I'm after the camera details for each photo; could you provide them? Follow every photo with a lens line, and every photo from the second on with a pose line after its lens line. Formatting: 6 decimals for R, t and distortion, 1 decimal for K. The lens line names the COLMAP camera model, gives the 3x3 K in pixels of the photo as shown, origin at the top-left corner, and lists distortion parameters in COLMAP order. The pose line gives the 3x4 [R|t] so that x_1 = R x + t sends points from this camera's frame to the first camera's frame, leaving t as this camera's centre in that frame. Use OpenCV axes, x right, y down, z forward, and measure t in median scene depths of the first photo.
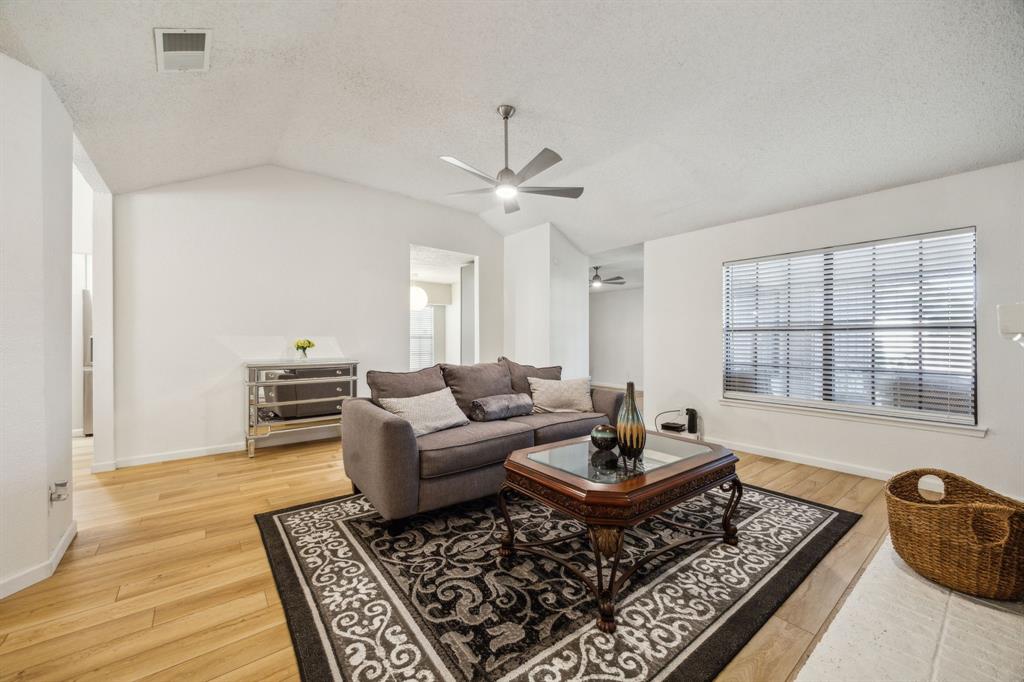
lens RADIAL K [[400.1, 0, 515.7], [0, 400.1, 338.1], [0, 0, 1]] dist [0.002380, 0.000290]
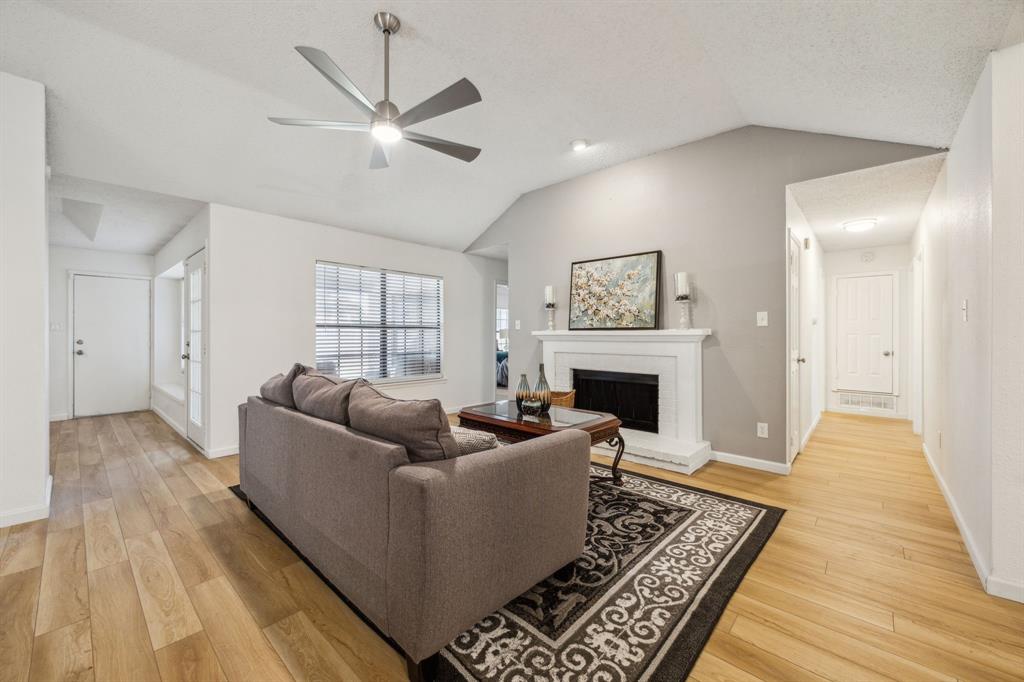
lens RADIAL K [[400.1, 0, 515.7], [0, 400.1, 338.1], [0, 0, 1]] dist [0.002380, 0.000290]
pose [[-0.174213, -0.007587, 0.984679, -1.321761], [-0.006641, 0.999957, 0.006530, 0.007761], [-0.984686, -0.005401, -0.174256, 1.531311]]
